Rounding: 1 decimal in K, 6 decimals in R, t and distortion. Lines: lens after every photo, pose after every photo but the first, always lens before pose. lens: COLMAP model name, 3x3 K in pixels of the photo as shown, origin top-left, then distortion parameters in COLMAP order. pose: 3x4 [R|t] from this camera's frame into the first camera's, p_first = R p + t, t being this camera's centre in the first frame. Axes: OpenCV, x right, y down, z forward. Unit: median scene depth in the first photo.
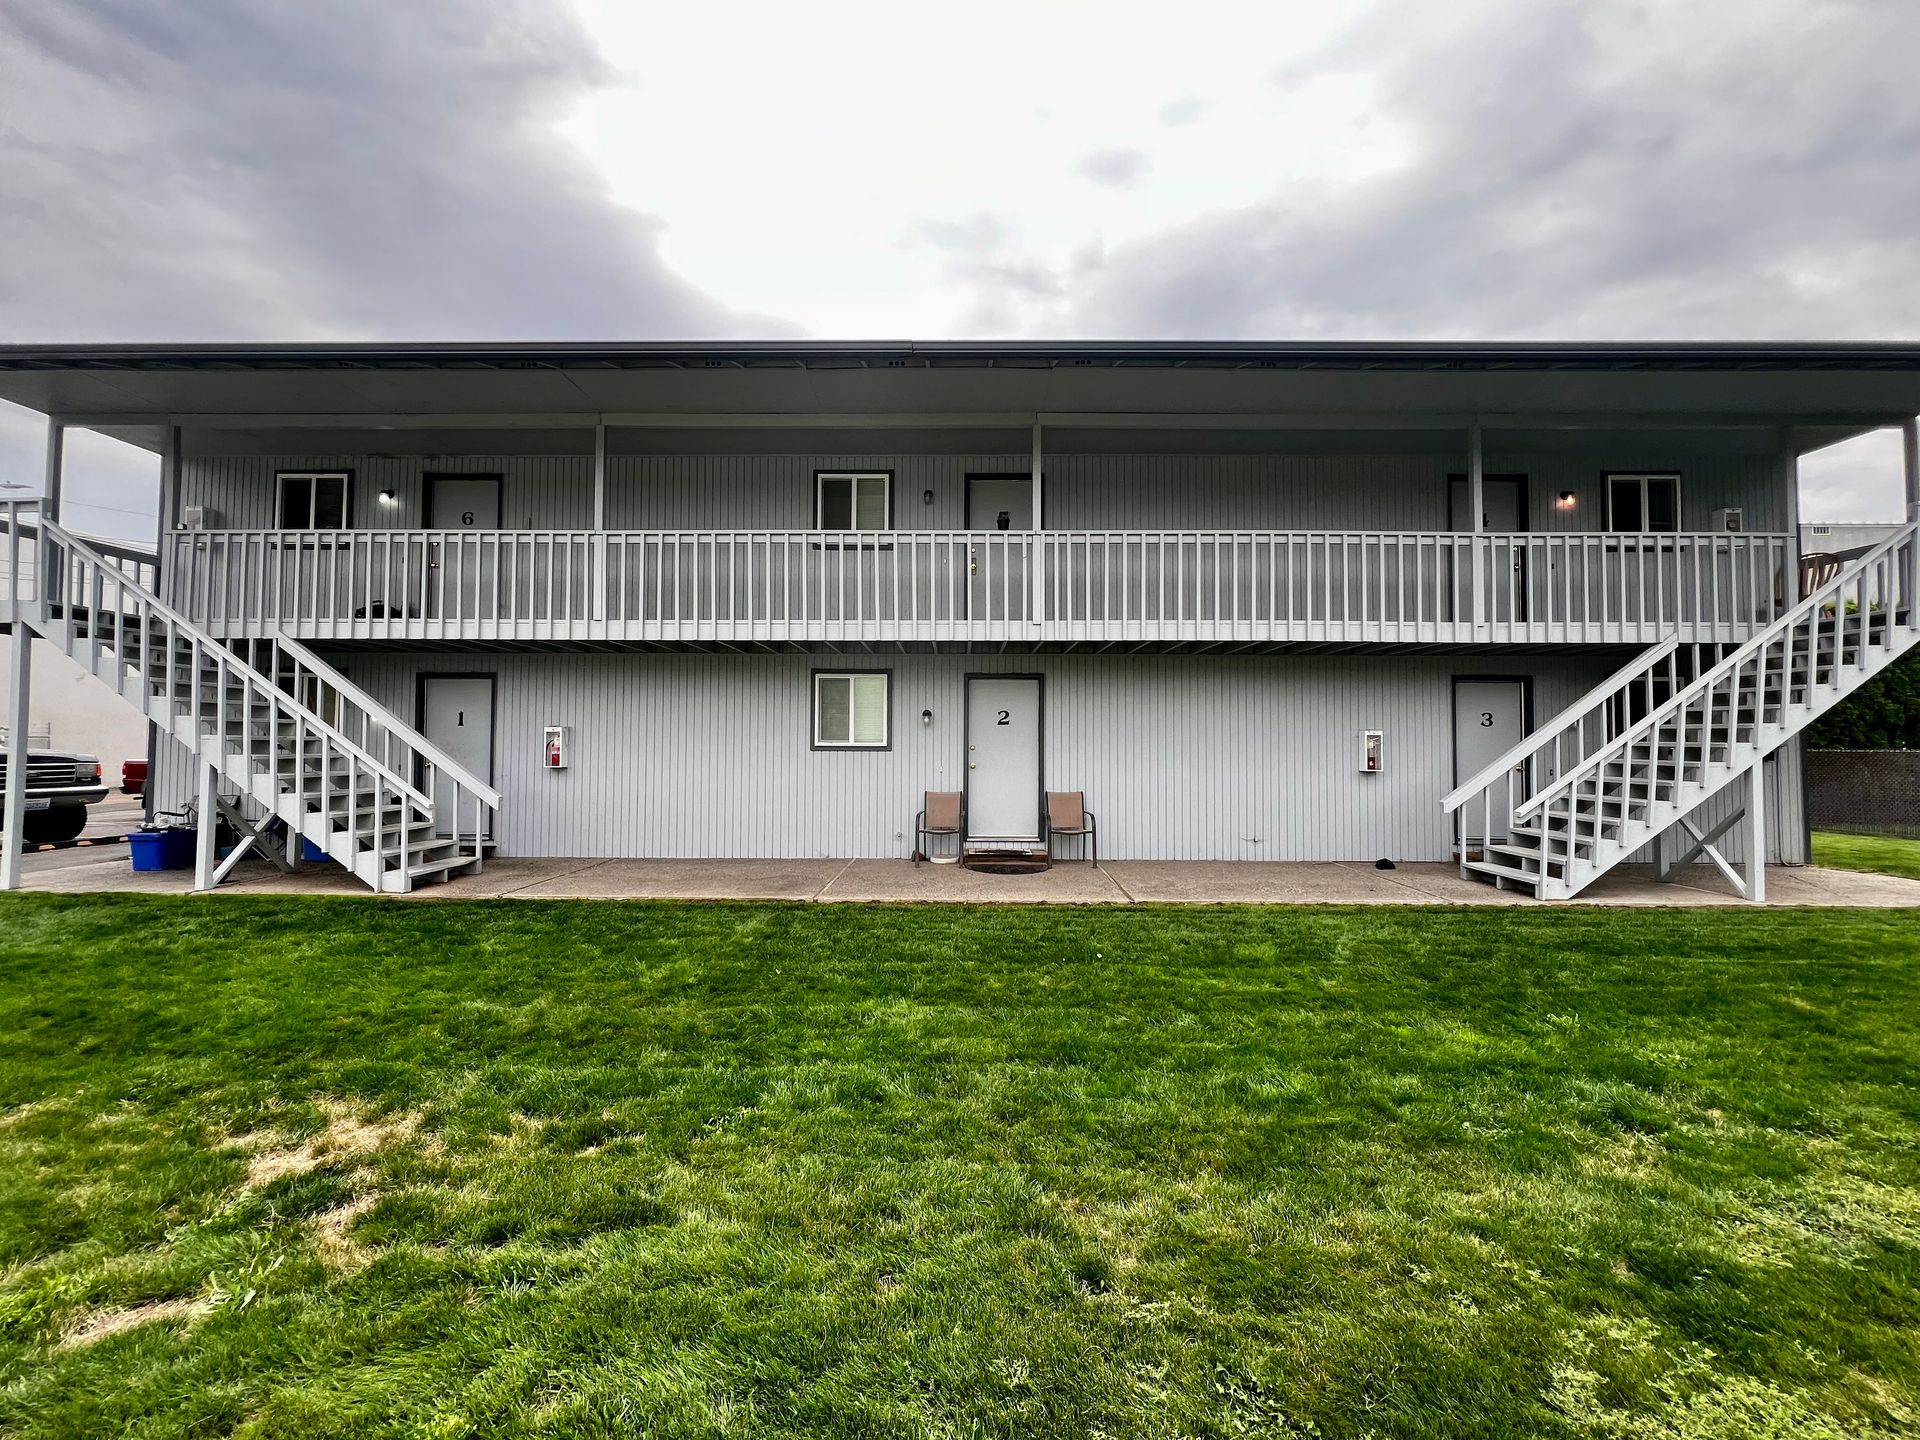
lens RADIAL K [[767.2, 0, 971.4], [0, 767.2, 718.3], [0, 0, 1]] dist [-0.001087, 0.000297]
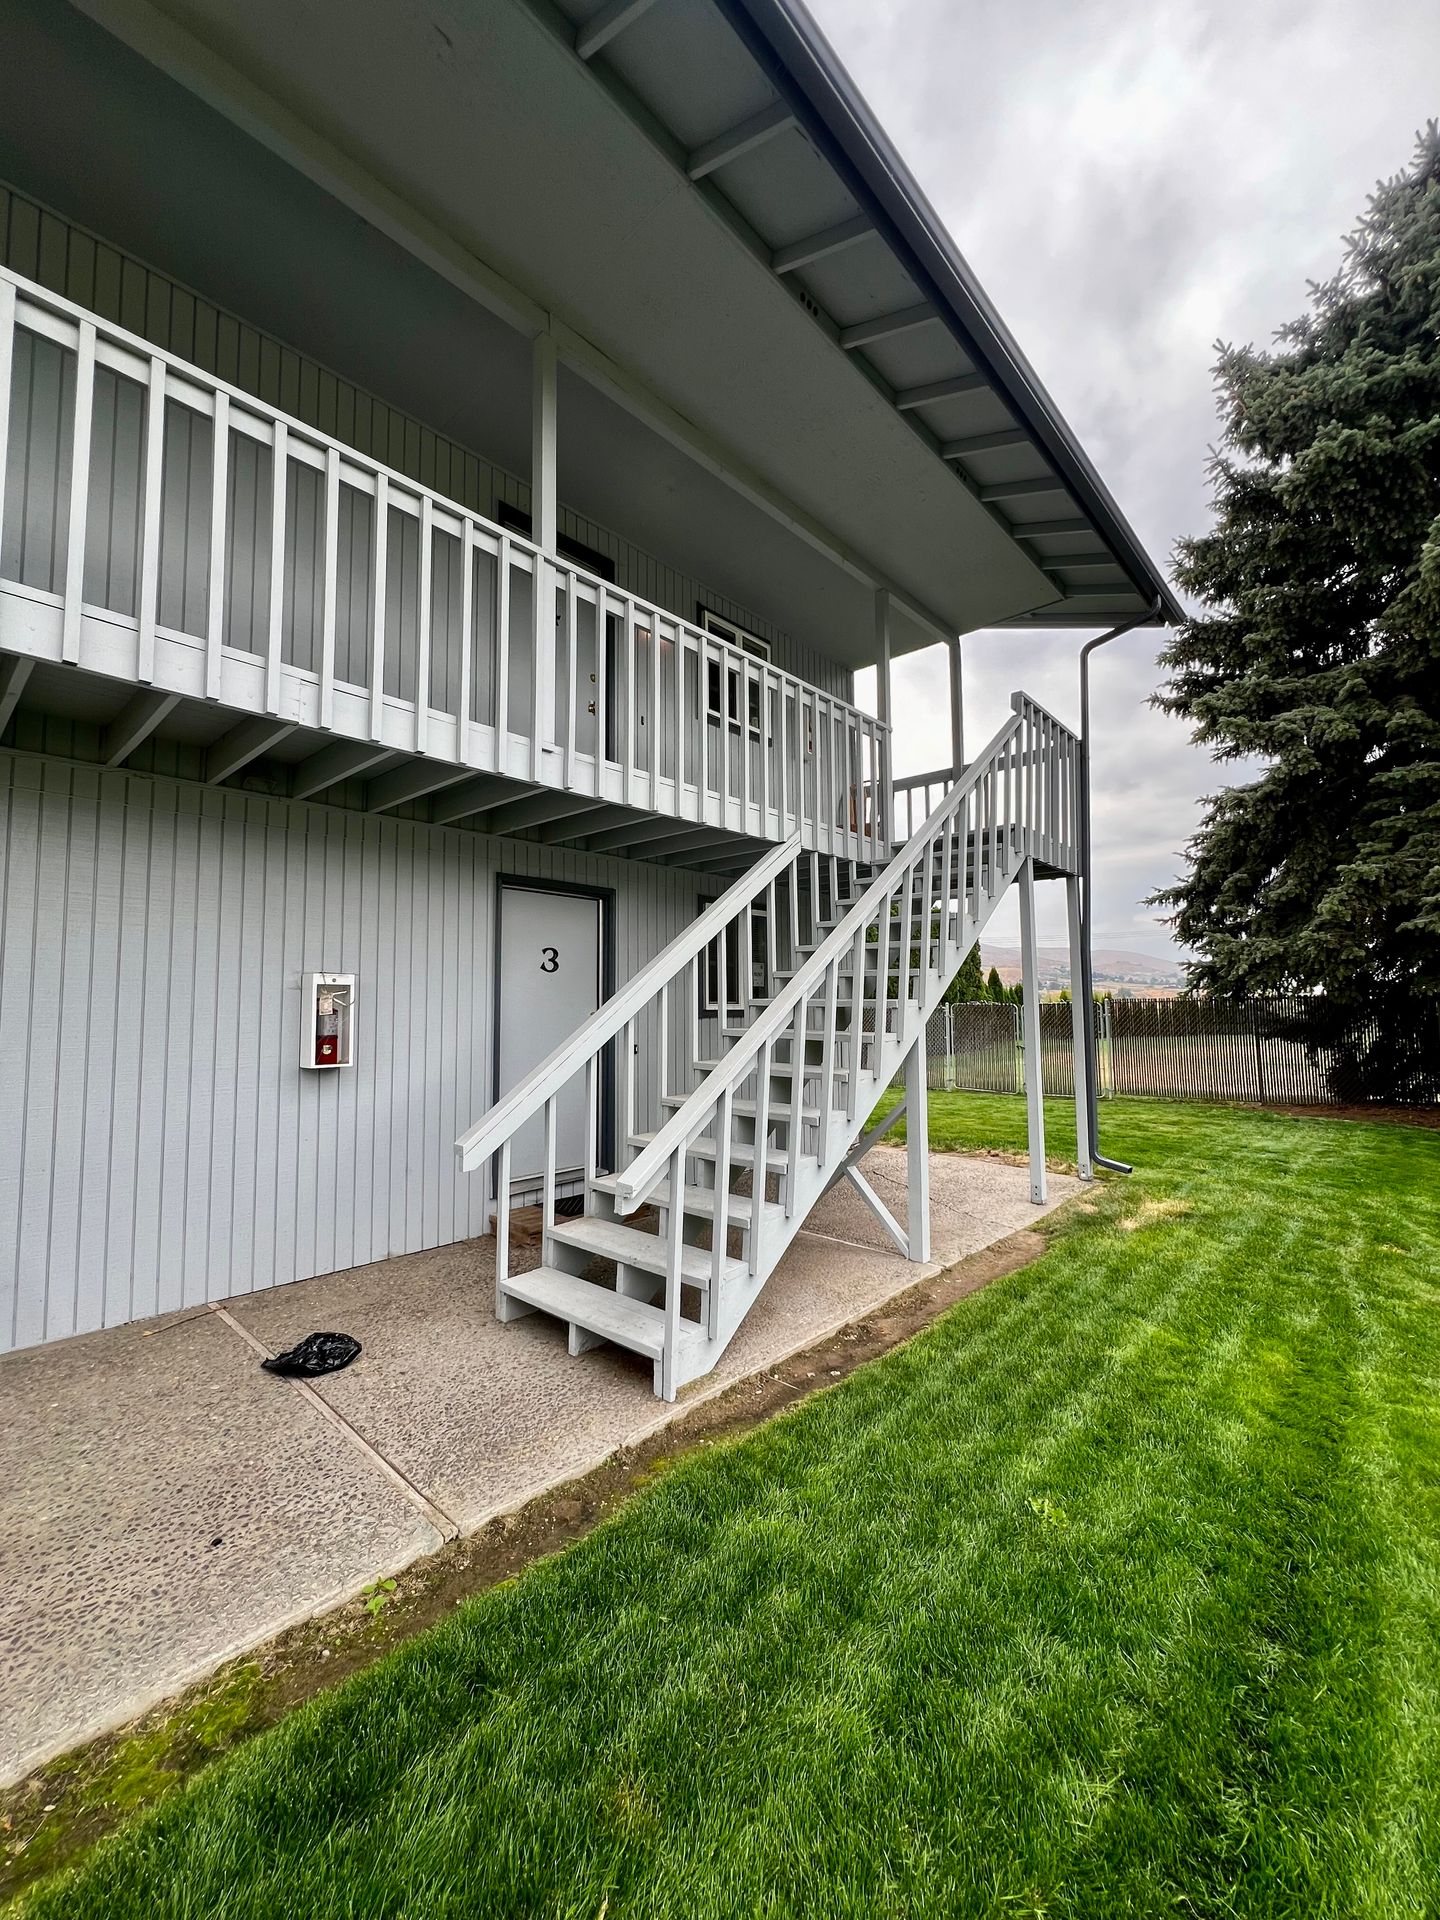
lens RADIAL K [[797.7, 0, 726.4], [0, 797.7, 959.2], [0, 0, 1]] dist [-0.001638, -0.000167]
pose [[0.679454, 0.037383, 0.732765, 0.382999], [-0.014800, 0.999196, -0.037252, 0.023738], [-0.733569, 0.014466, 0.679461, 0.585566]]
